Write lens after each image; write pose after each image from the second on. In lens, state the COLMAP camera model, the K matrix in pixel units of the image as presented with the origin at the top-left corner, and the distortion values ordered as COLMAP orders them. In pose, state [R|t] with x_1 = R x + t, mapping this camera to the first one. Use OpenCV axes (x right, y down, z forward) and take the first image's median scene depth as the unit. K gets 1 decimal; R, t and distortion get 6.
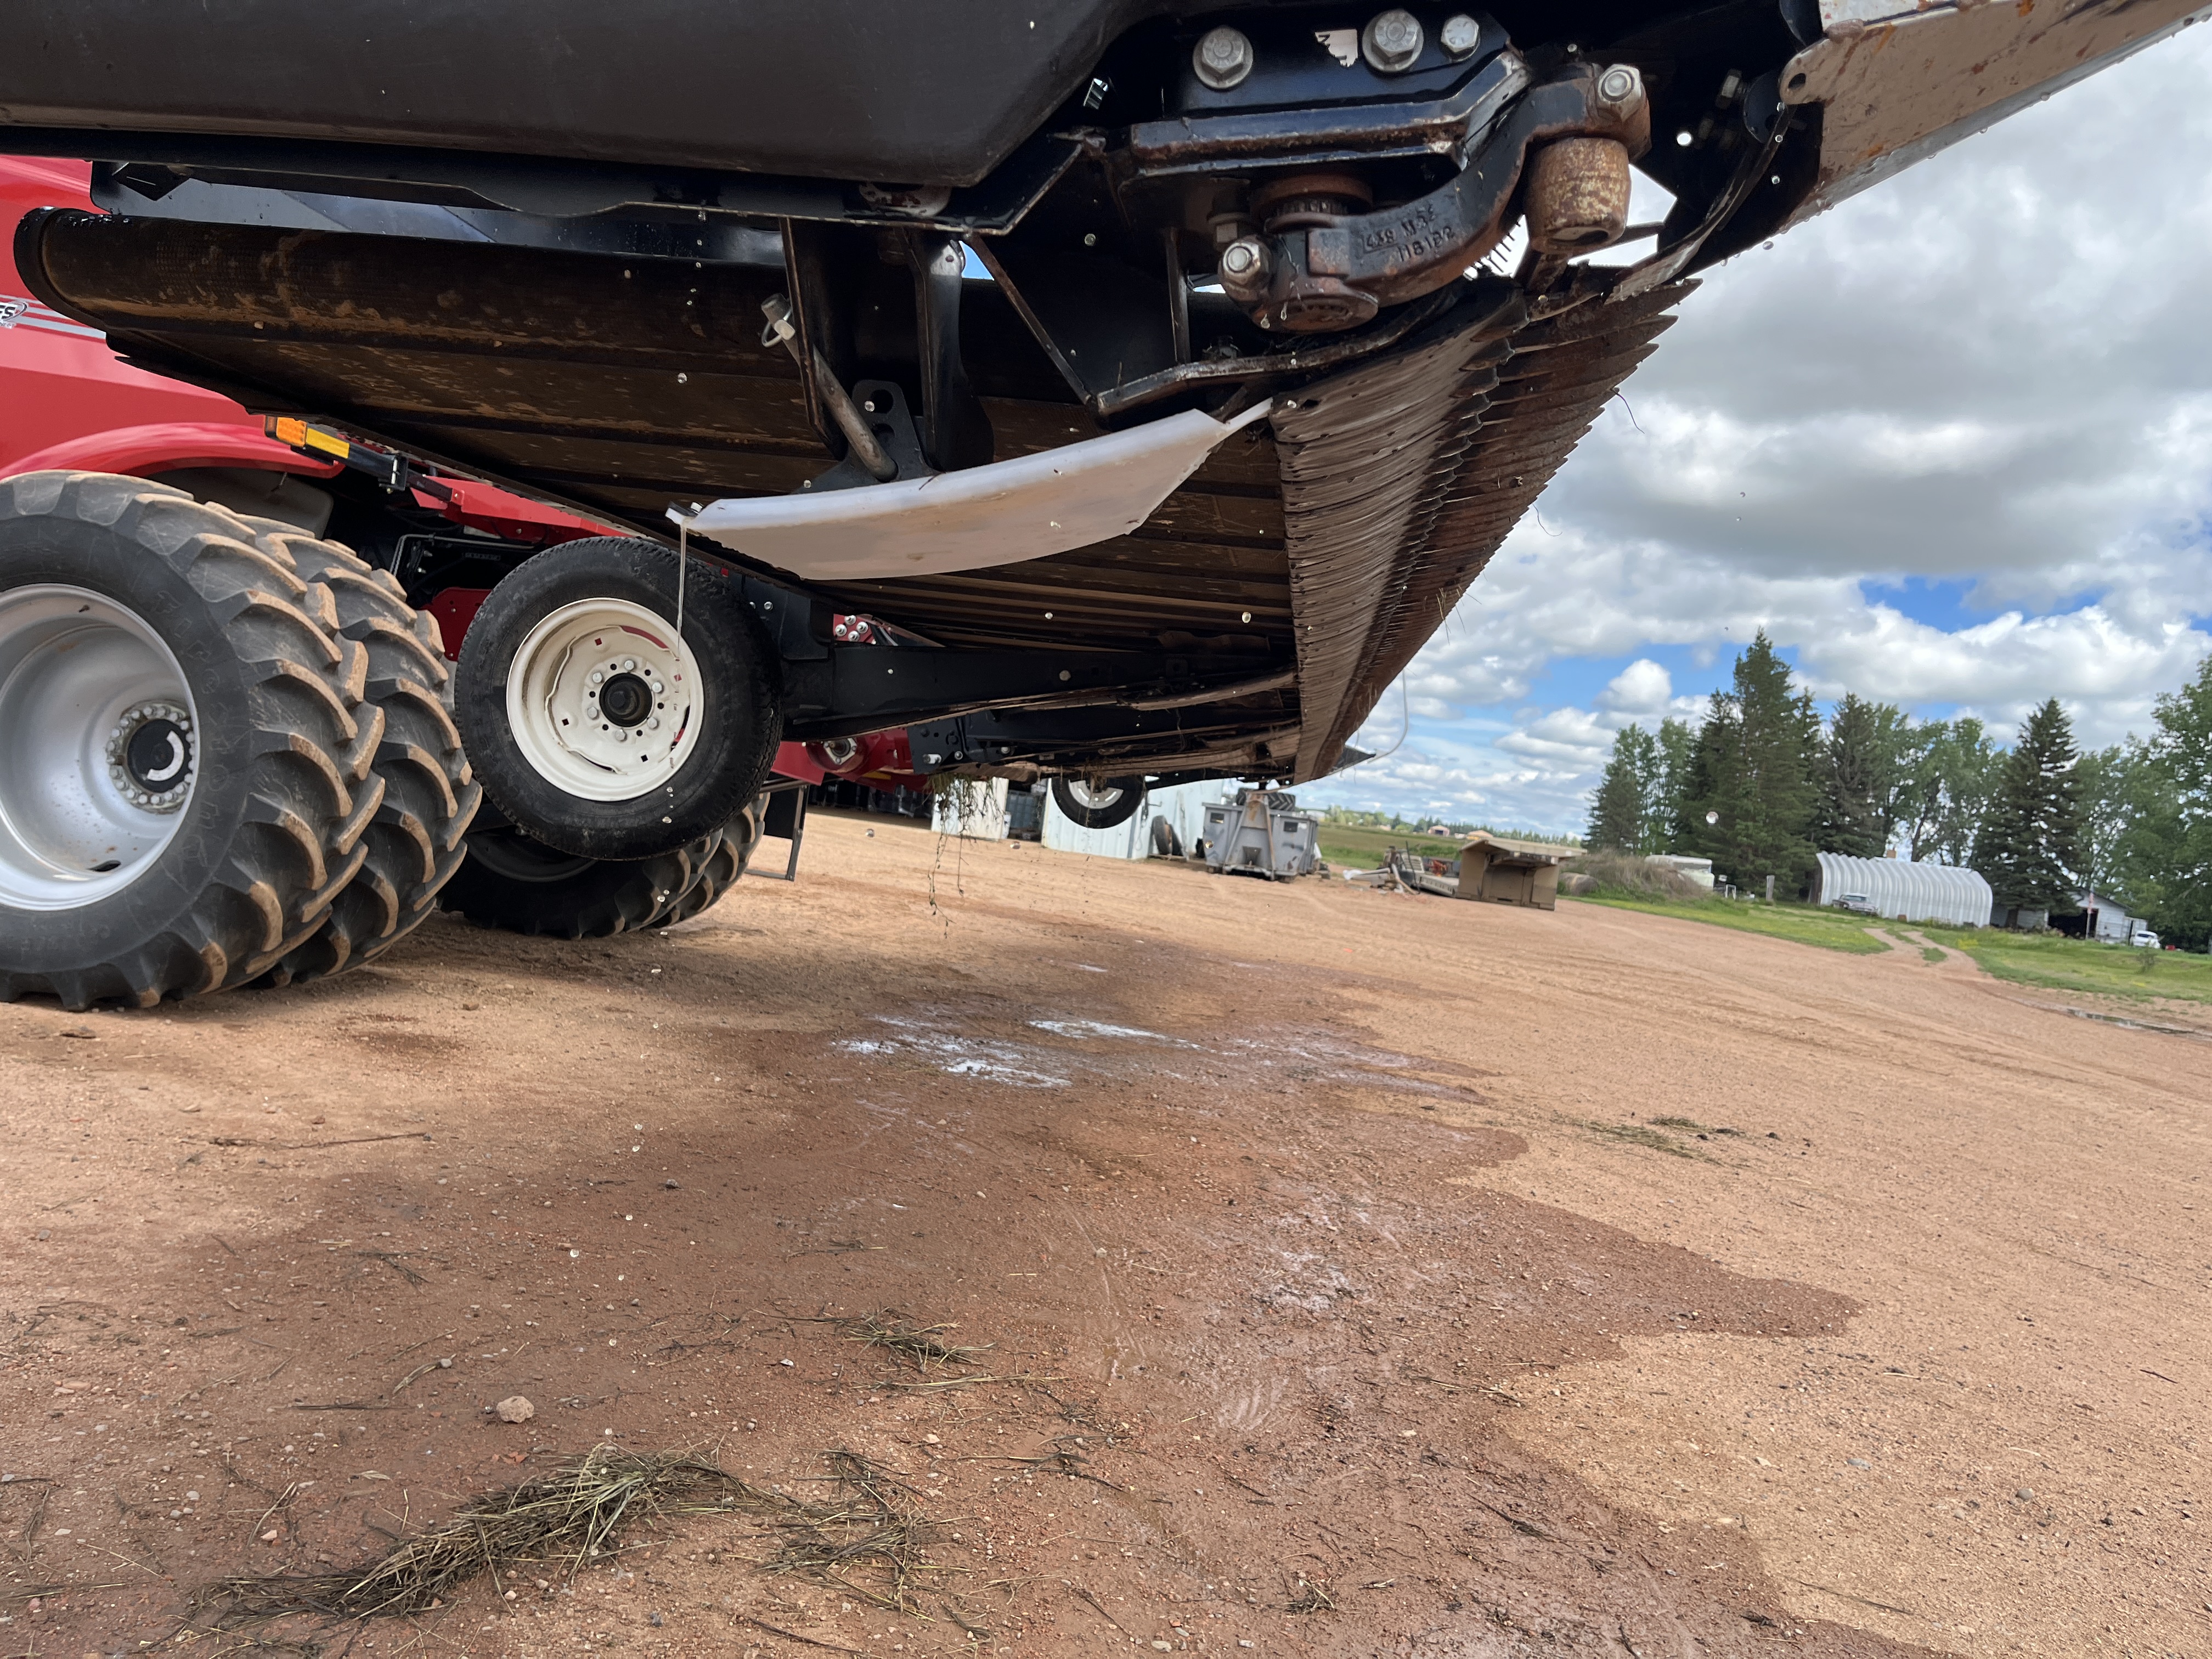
lens RADIAL K [[1675.5, 0, 1106.0], [0, 1675.5, 829.5], [0, 0, 1]] dist [0.075616, -0.107952]
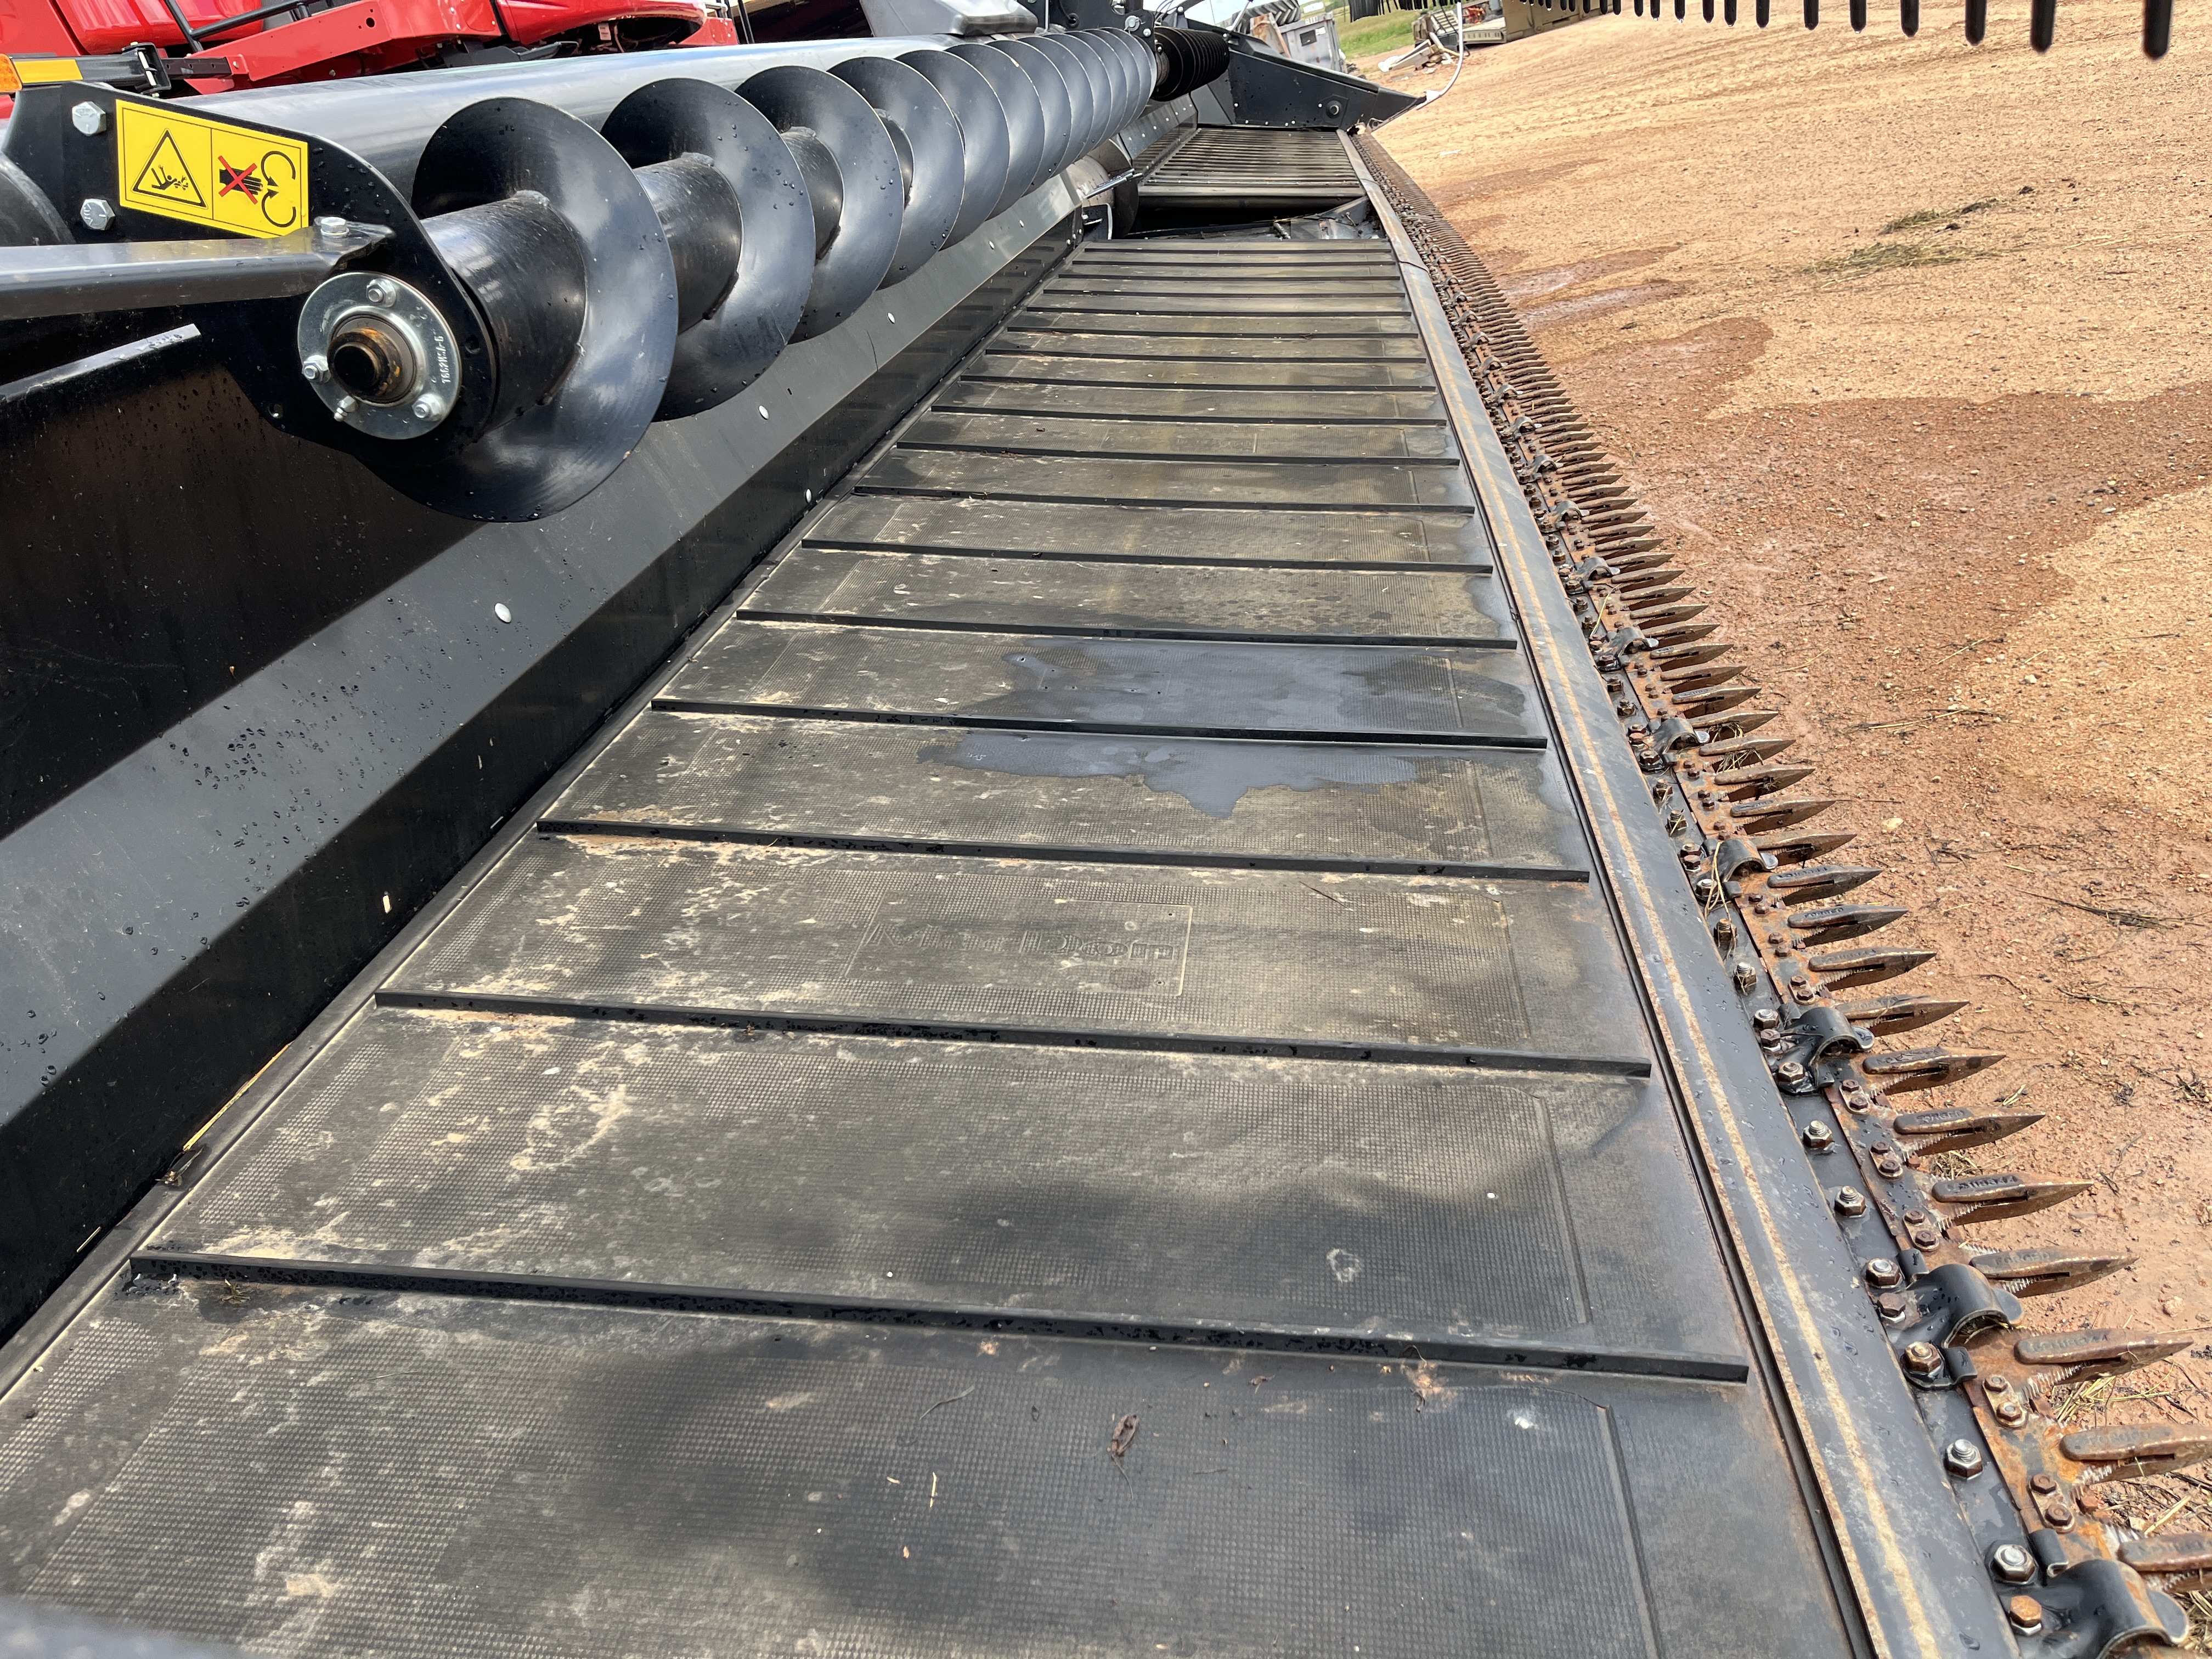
lens RADIAL K [[1675.5, 0, 1106.0], [0, 1675.5, 829.5], [0, 0, 1]] dist [0.075616, -0.107952]
pose [[0.926989, -0.346920, -0.142611, -0.018597], [0.375081, 0.854912, 0.358386, -0.021691], [-0.002411, -0.385710, 0.922617, 0.121559]]
